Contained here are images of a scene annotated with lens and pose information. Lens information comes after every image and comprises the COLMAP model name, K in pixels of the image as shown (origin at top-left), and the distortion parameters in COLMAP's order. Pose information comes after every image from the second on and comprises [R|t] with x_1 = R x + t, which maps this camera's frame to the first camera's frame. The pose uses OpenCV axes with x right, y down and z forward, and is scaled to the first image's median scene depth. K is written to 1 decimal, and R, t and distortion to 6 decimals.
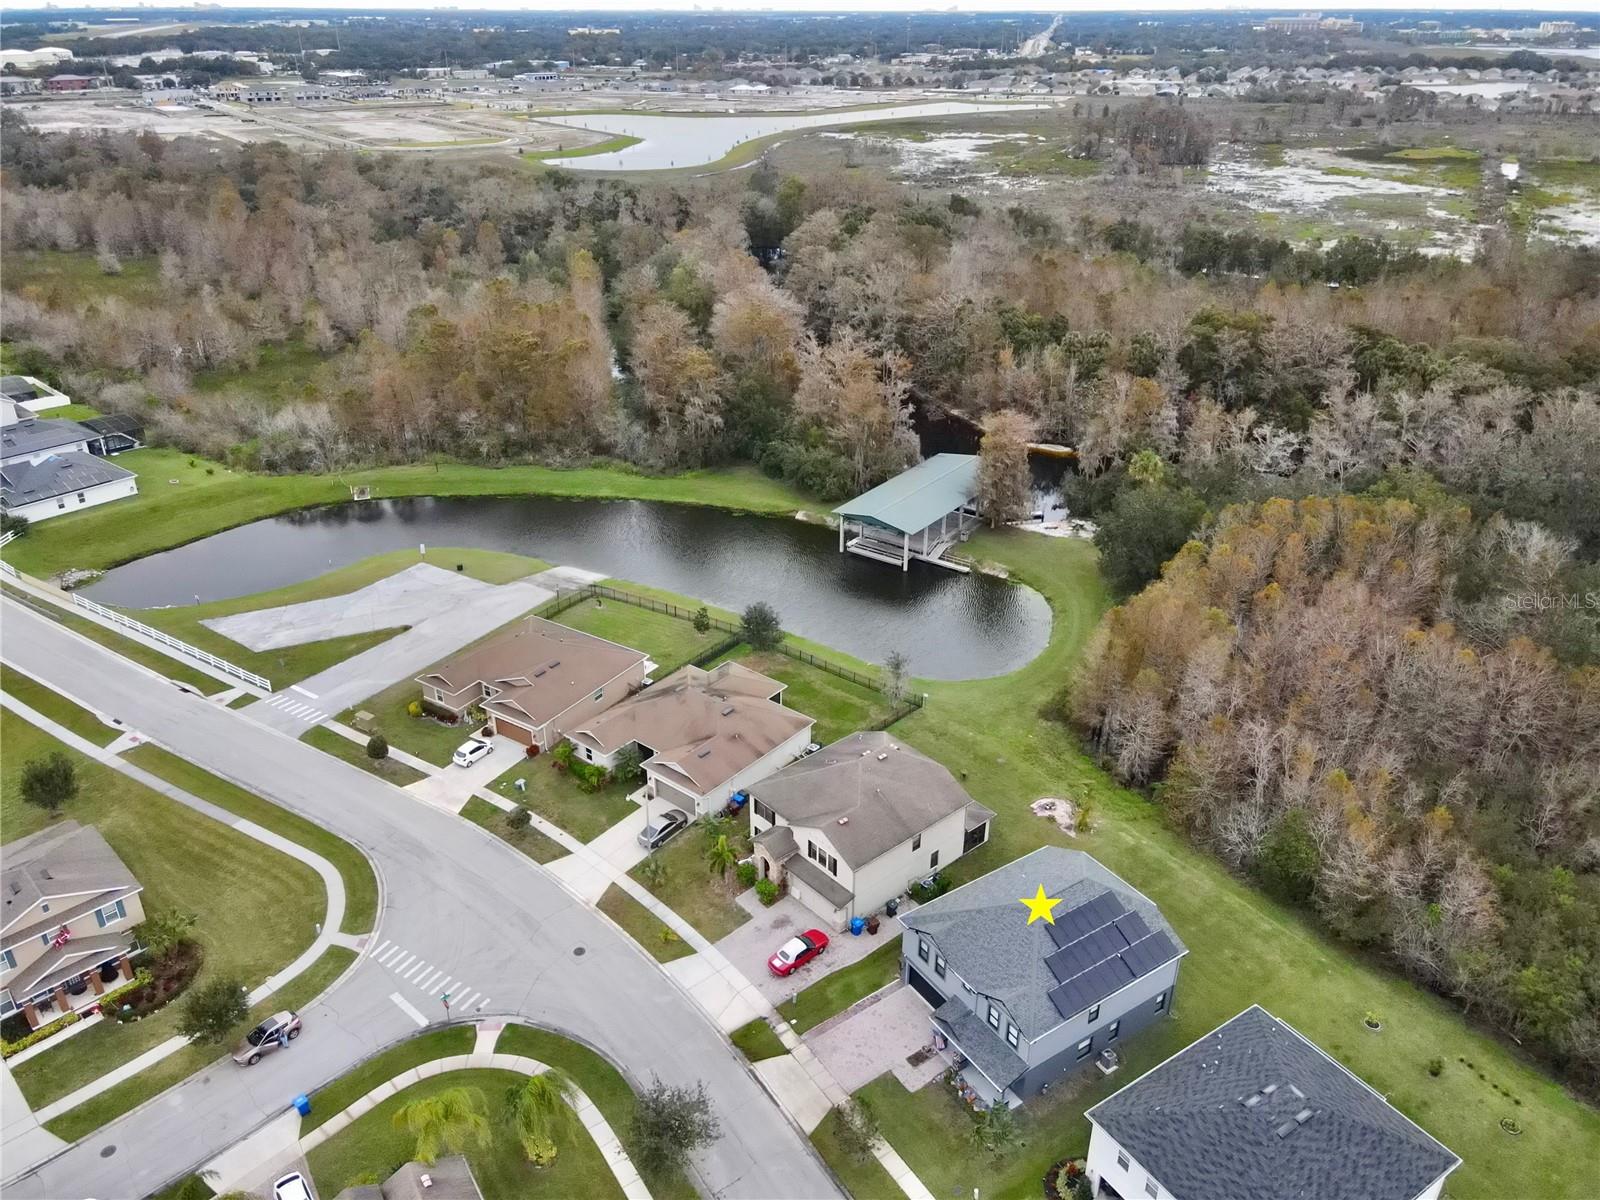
lens RADIAL K [[1174.4, 0, 794.0], [0, 1174.4, 592.2], [0, 0, 1]] dist [0.005233, 0.021252]
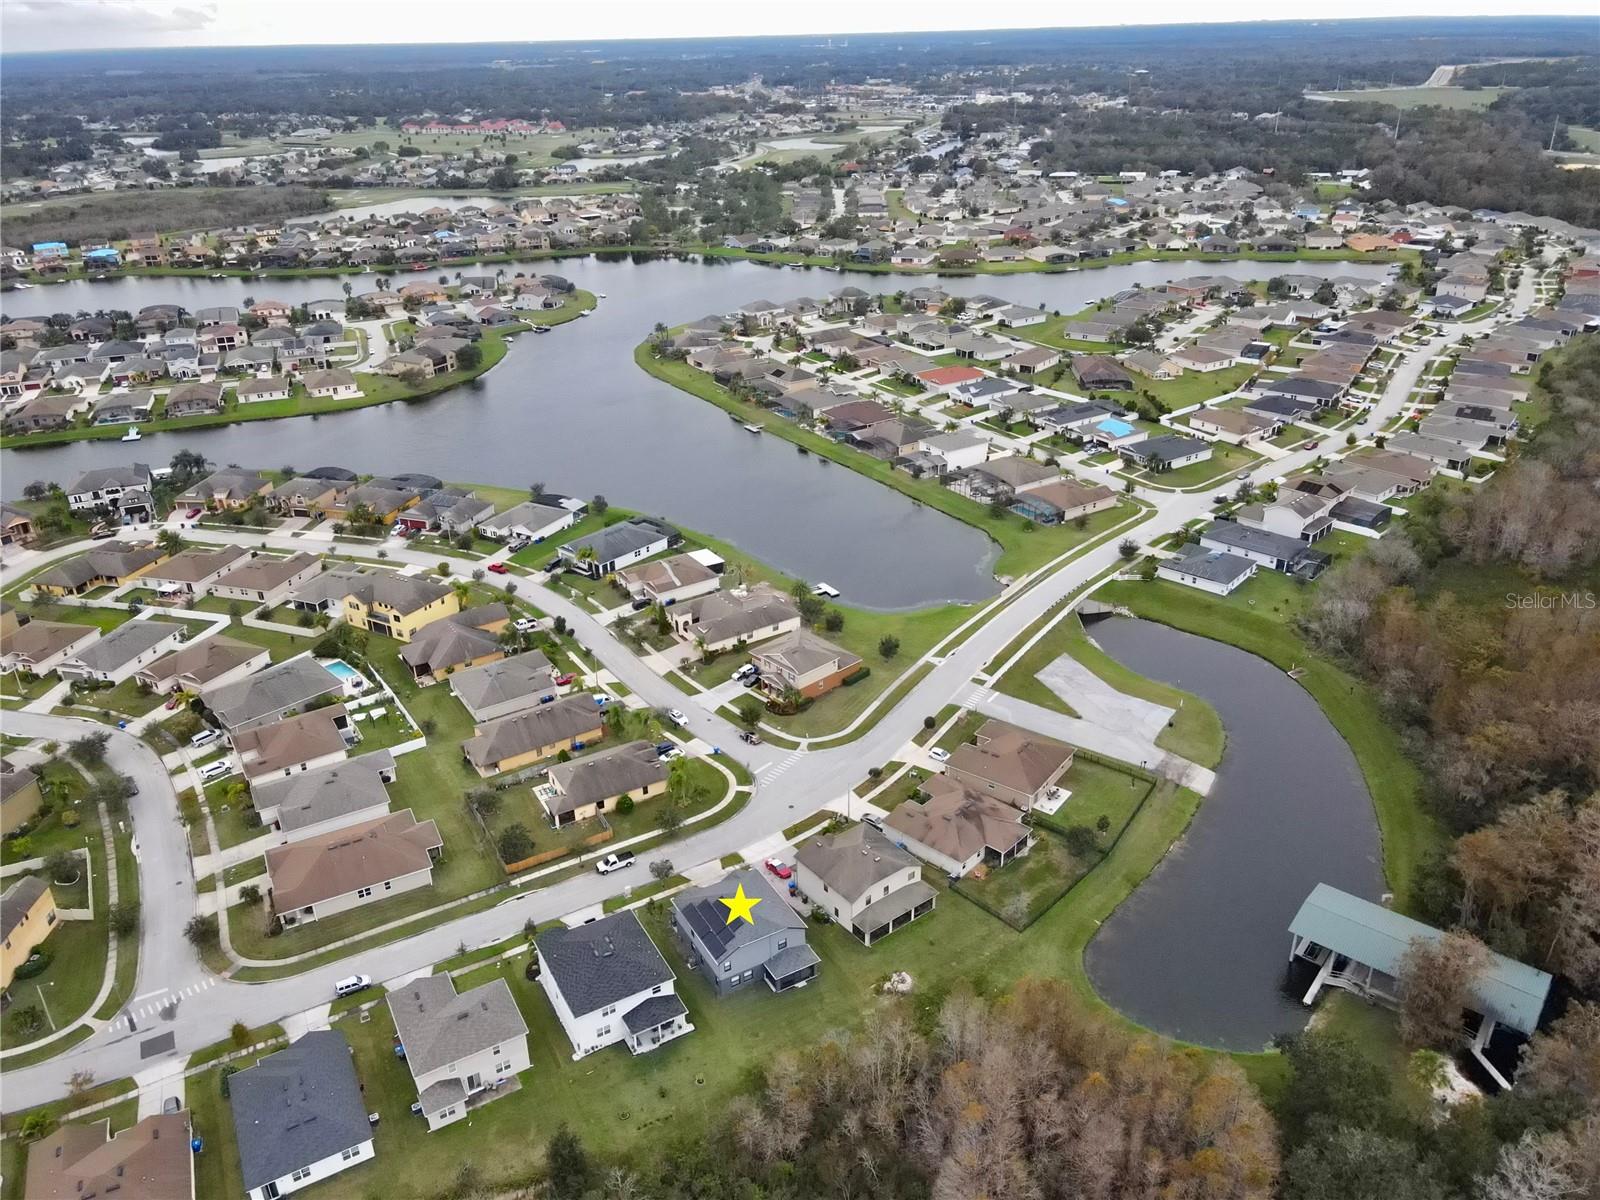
lens RADIAL K [[1166.3, 0, 783.6], [0, 1166.3, 605.1], [0, 0, 1]] dist [0.005029, 0.049114]
pose [[-0.068237, 0.444386, -0.893233, 1.554586], [-0.422606, 0.798152, 0.429368, -0.896724], [0.903741, 0.406785, 0.133336, 0.542901]]
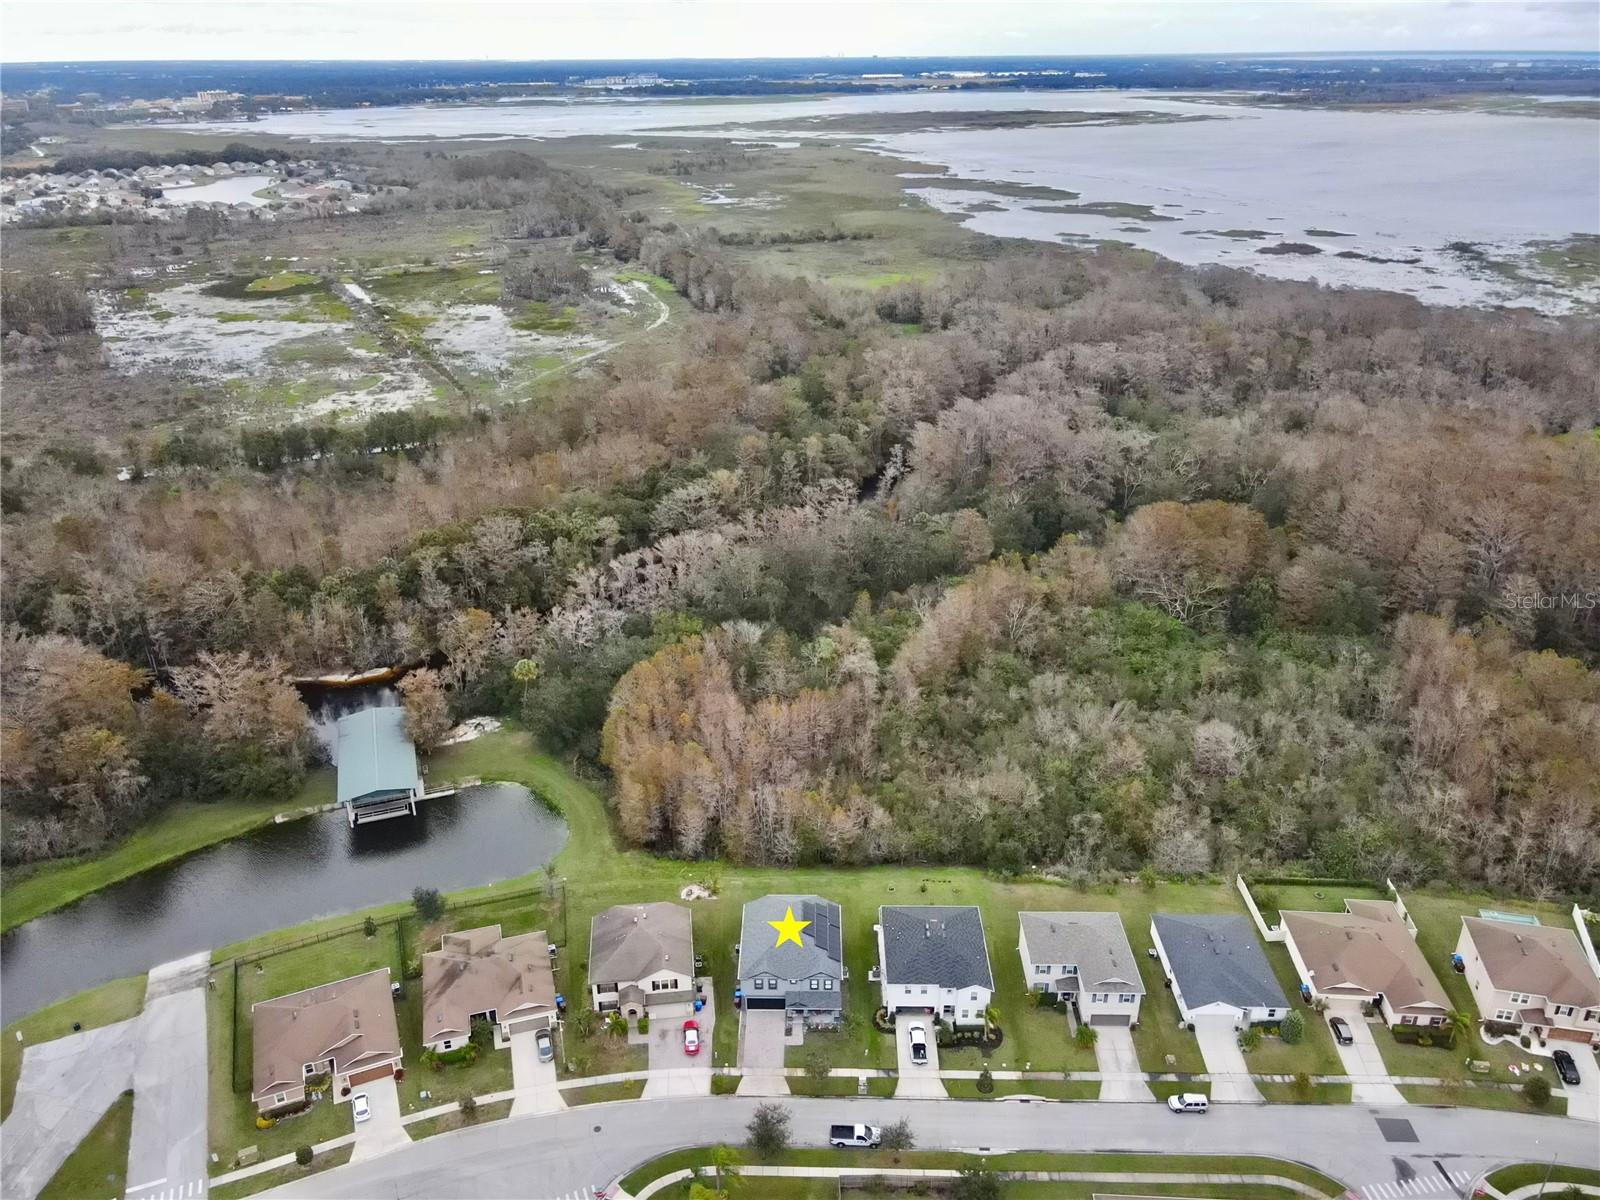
lens RADIAL K [[1174.4, 0, 794.0], [0, 1174.4, 592.2], [0, 0, 1]] dist [0.005233, 0.021252]
pose [[0.559663, -0.348621, 0.751825, -0.946624], [0.373110, 0.916062, 0.147033, -0.469405], [-0.739977, 0.198225, 0.642760, -0.327851]]
